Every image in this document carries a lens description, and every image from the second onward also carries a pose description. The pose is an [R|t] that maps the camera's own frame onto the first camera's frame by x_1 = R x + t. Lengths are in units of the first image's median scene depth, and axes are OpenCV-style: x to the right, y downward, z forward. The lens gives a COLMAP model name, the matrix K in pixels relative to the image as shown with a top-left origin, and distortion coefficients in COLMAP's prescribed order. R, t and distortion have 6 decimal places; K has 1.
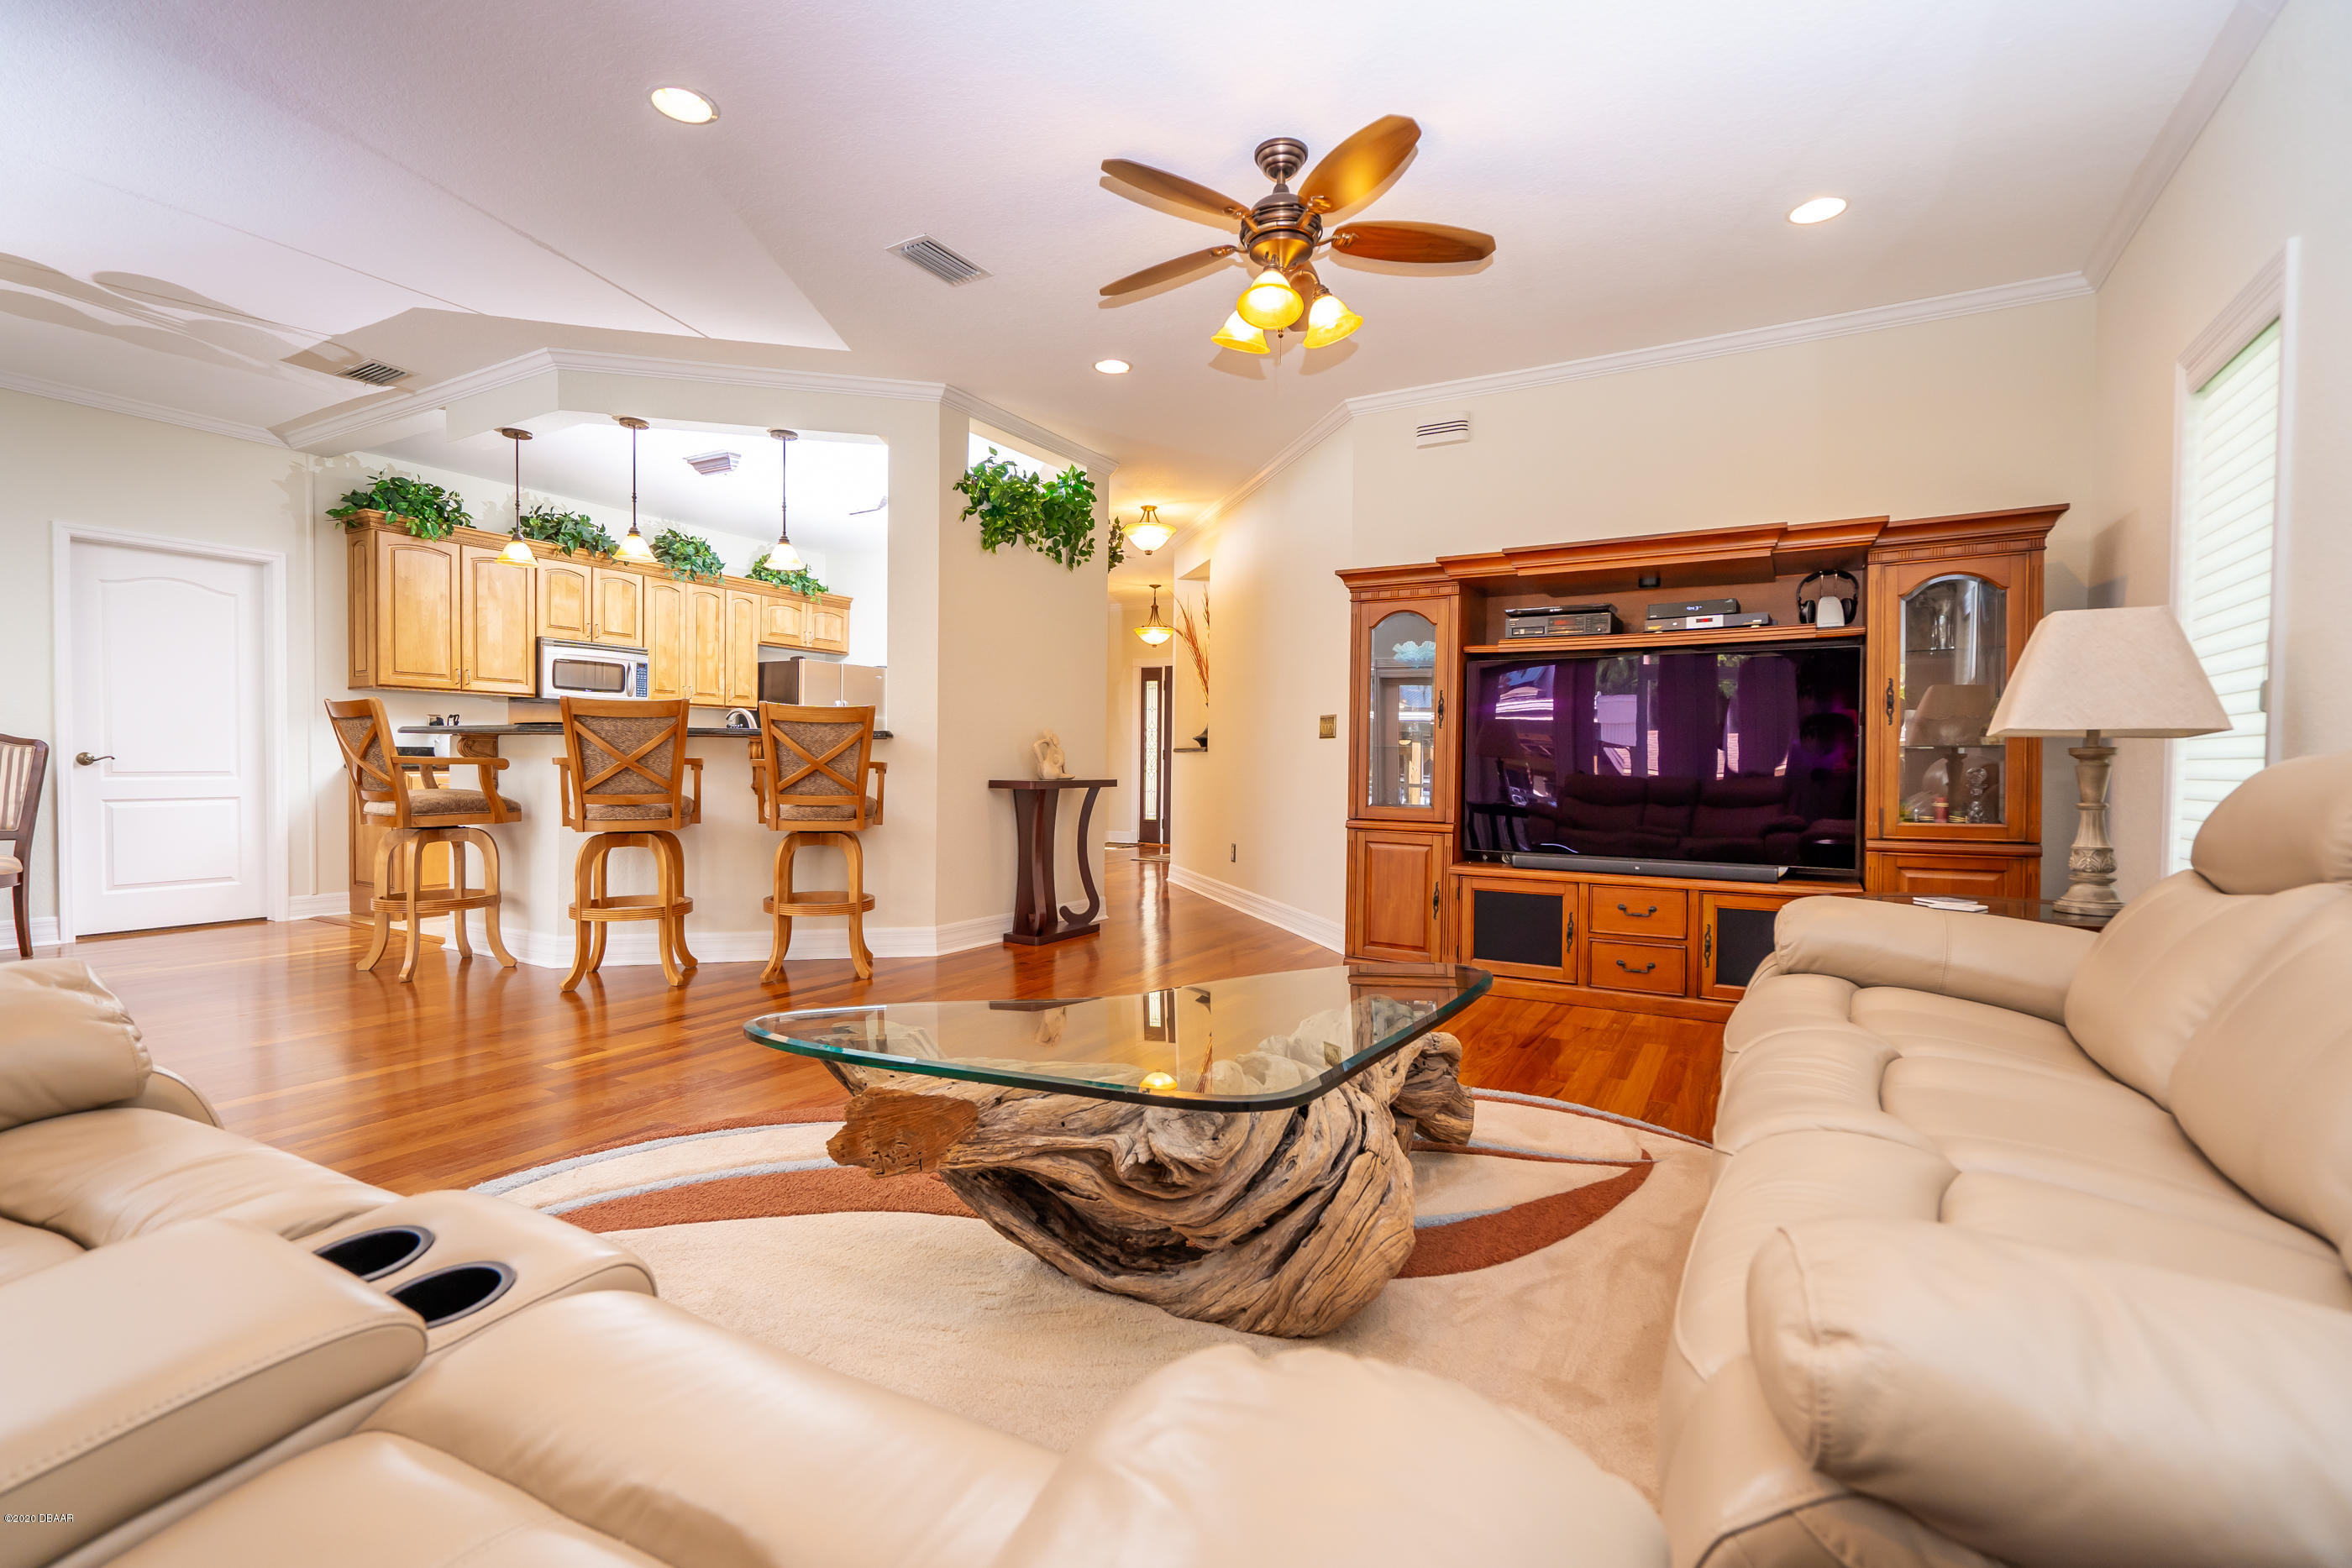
lens RADIAL K [[1059.9, 0, 1170.1], [0, 1059.9, 783.7], [0, 0, 1]] dist [-0.007423, 0.003311]
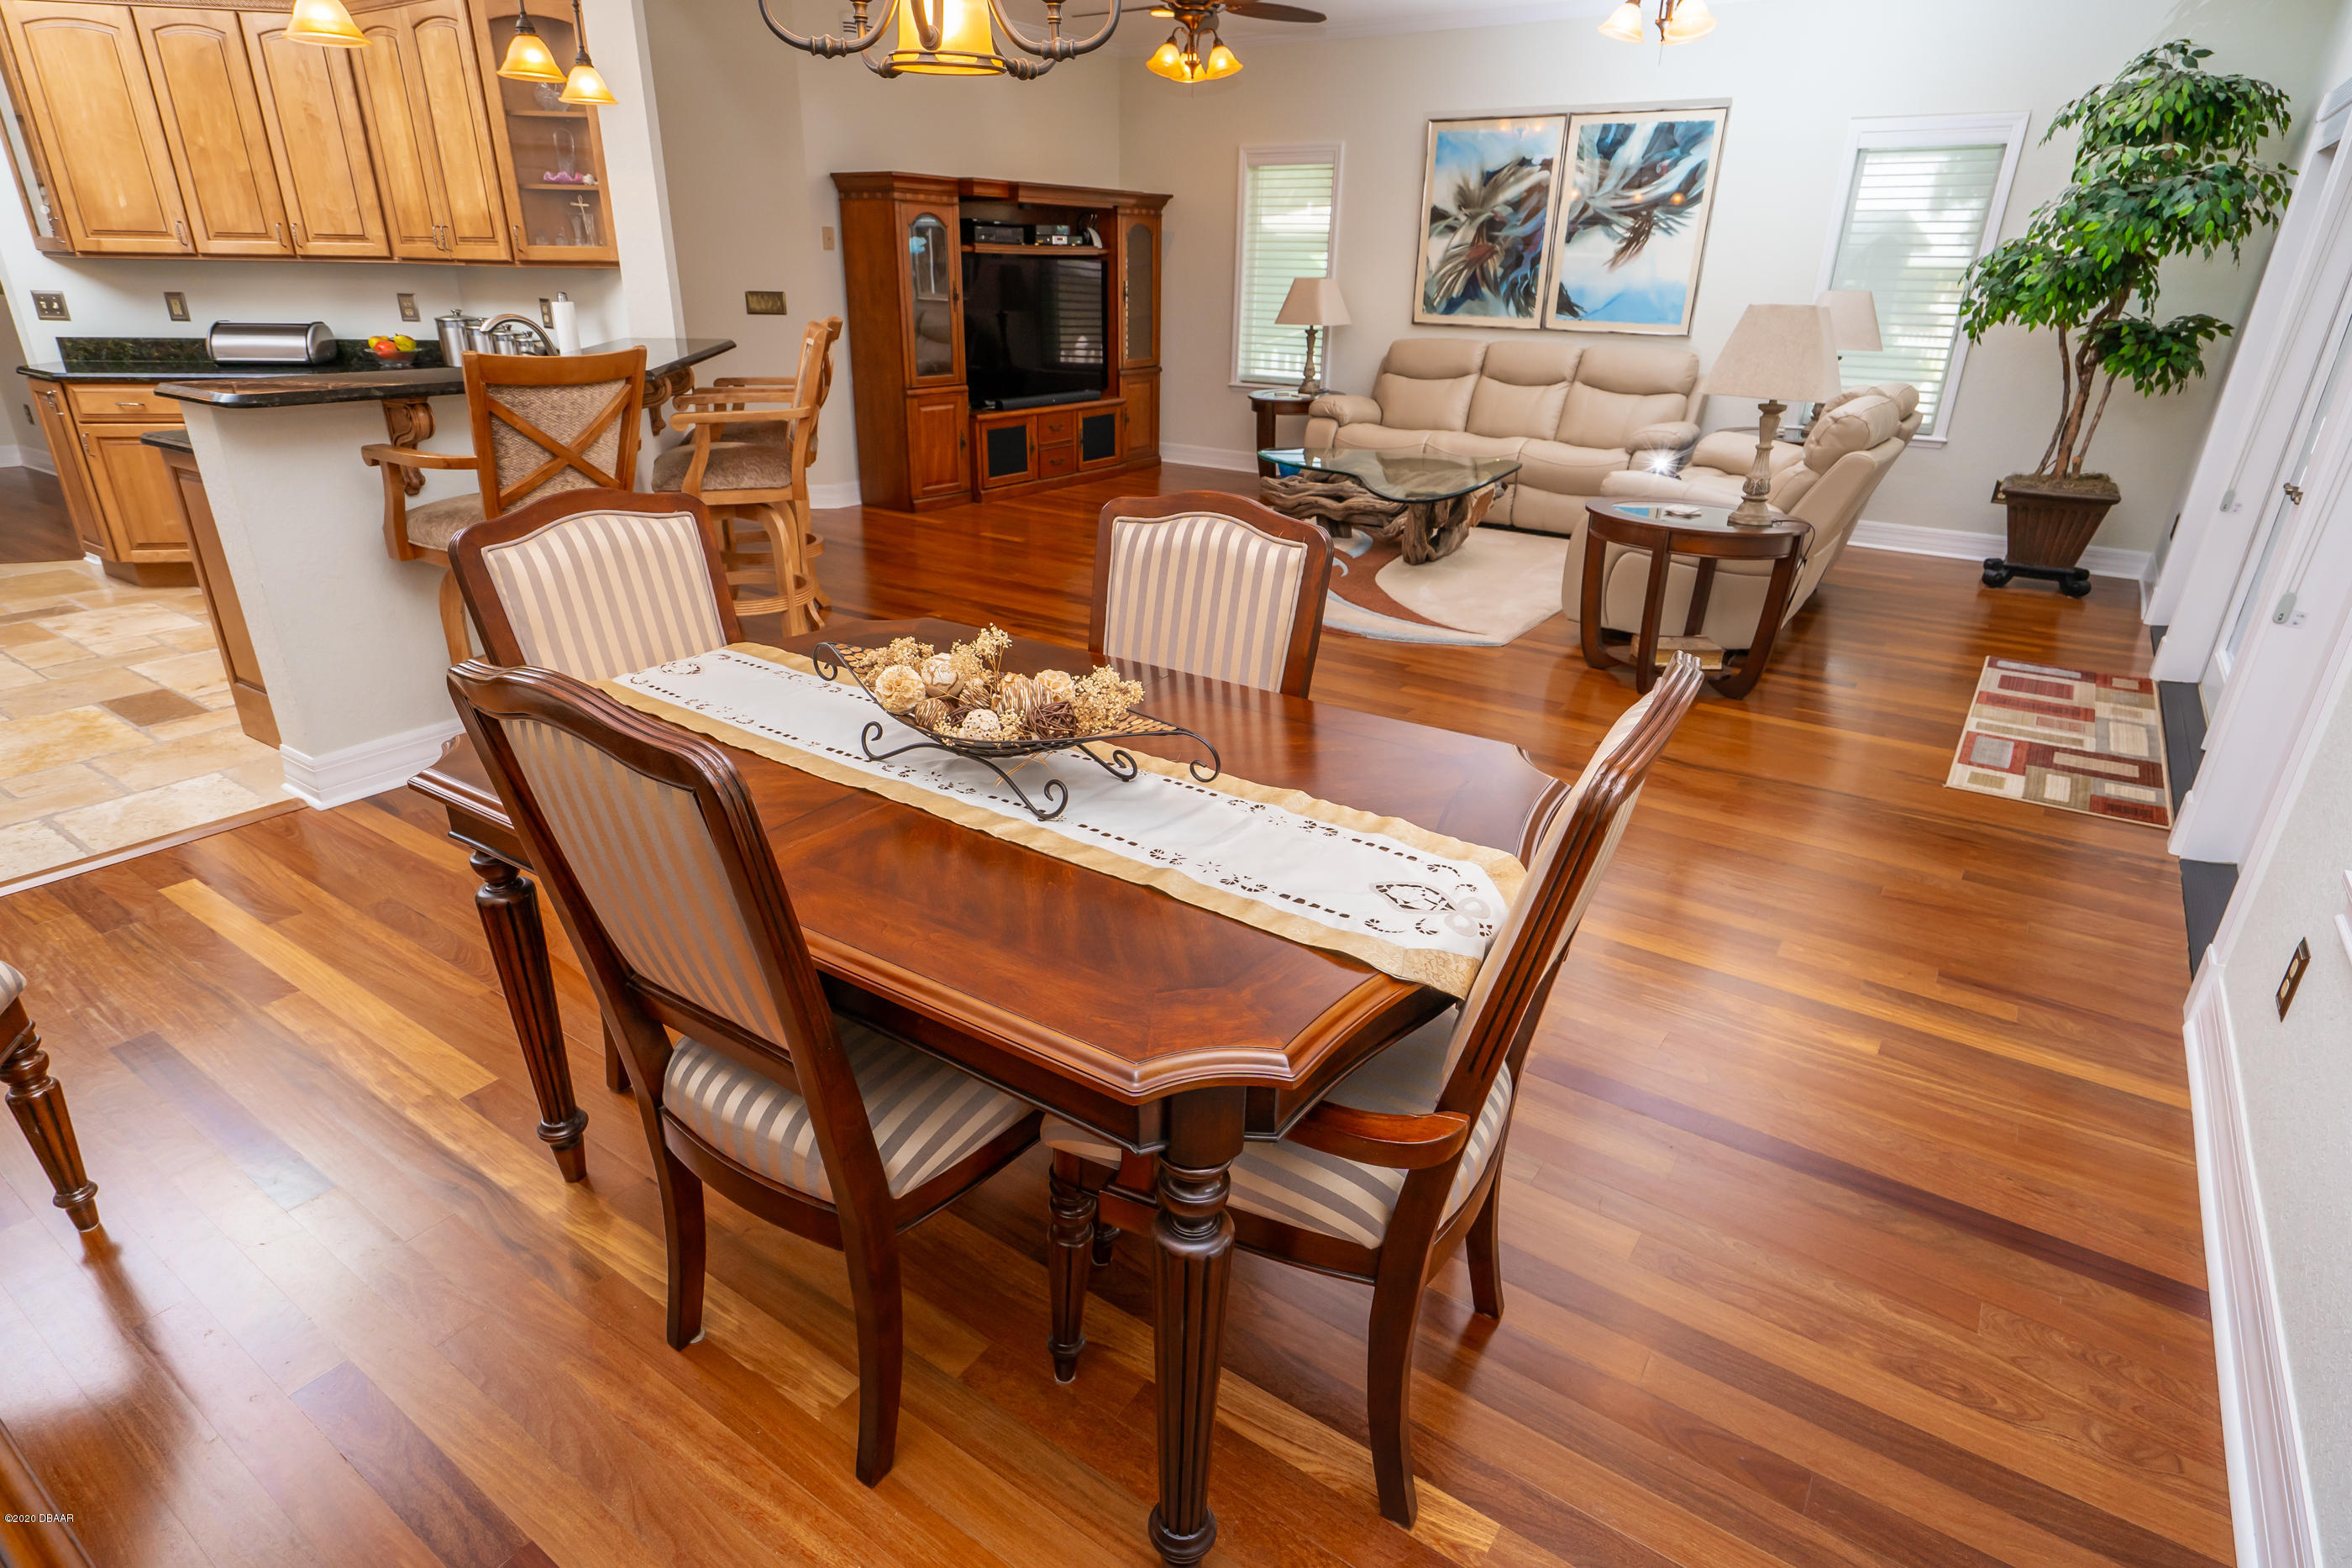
lens RADIAL K [[1216.1, 0, 1176.0], [0, 1216.1, 784.0], [0, 0, 1]] dist [-0.003606, -0.000792]
pose [[0.068380, -0.400204, 0.913871, -0.856324], [0.003466, 0.916105, 0.400923, -0.073693], [-0.997653, -0.024247, 0.064031, 0.366718]]
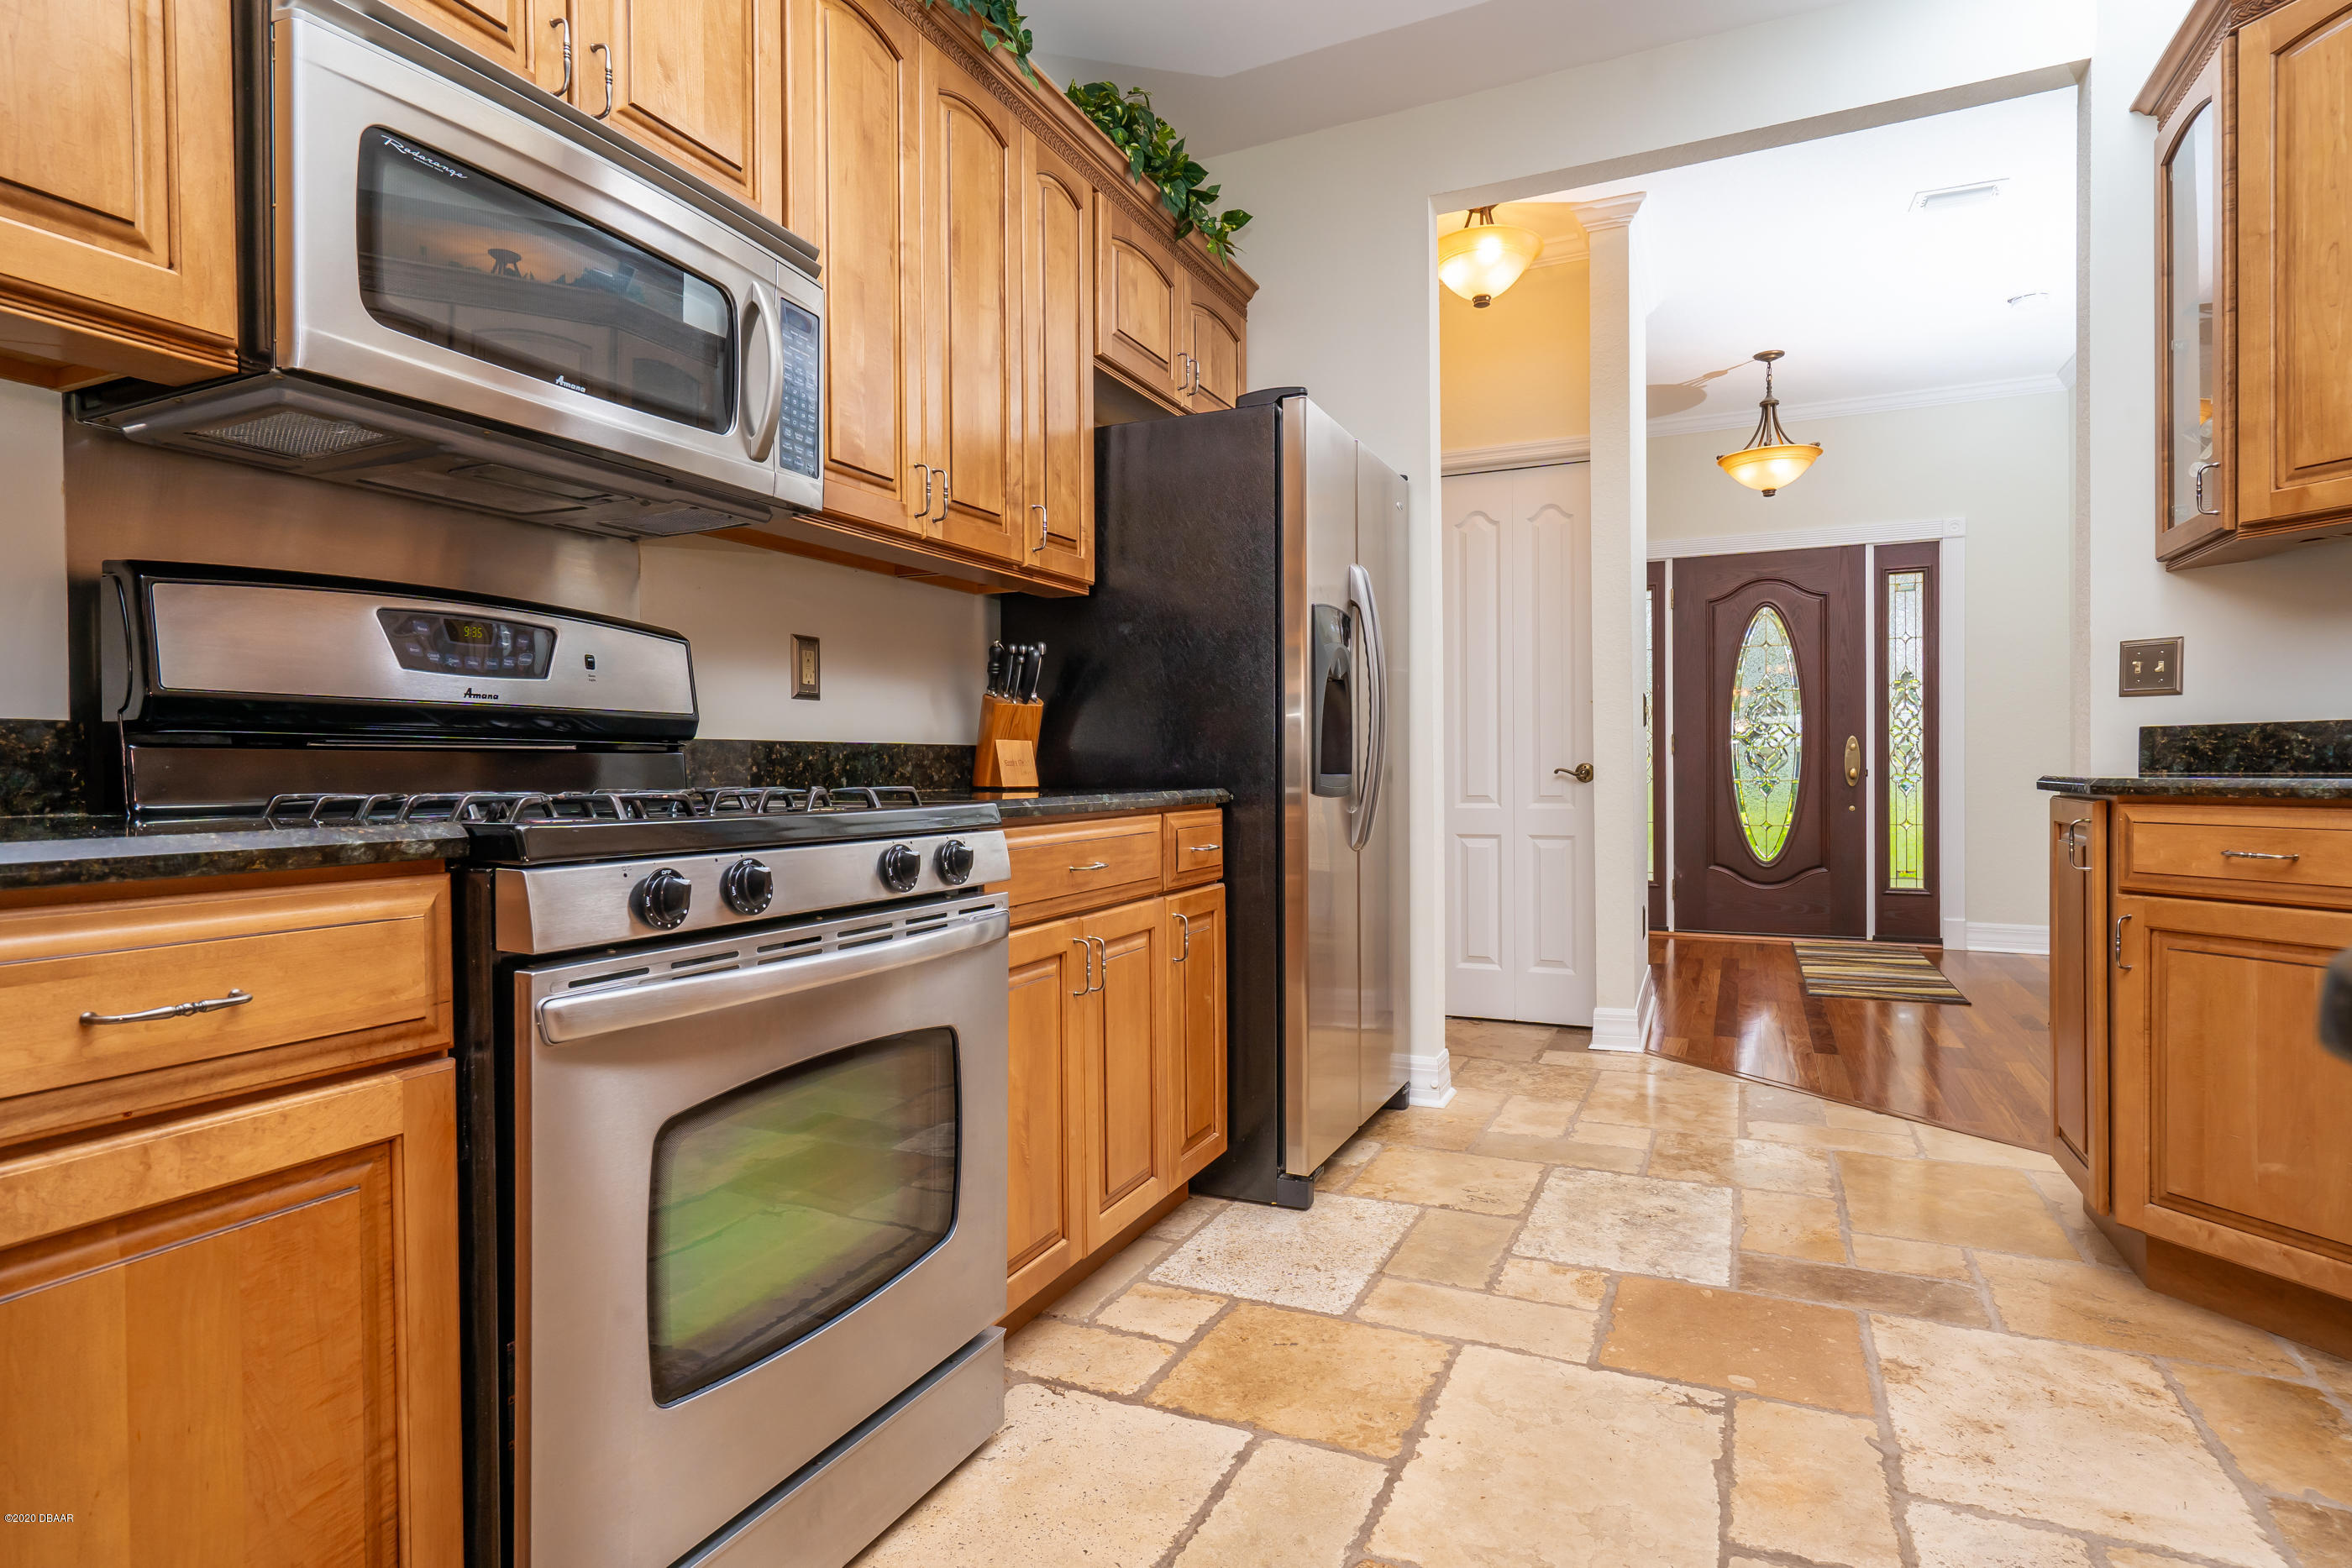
lens RADIAL K [[1226.7, 0, 1167.5], [0, 1226.7, 785.7], [0, 0, 1]] dist [0.001939, 0.000865]
pose [[0.995514, -0.021599, 0.092121, -0.451393], [0.022275, 0.999732, -0.006324, -0.017680], [-0.091960, 0.008348, 0.995728, 0.755172]]
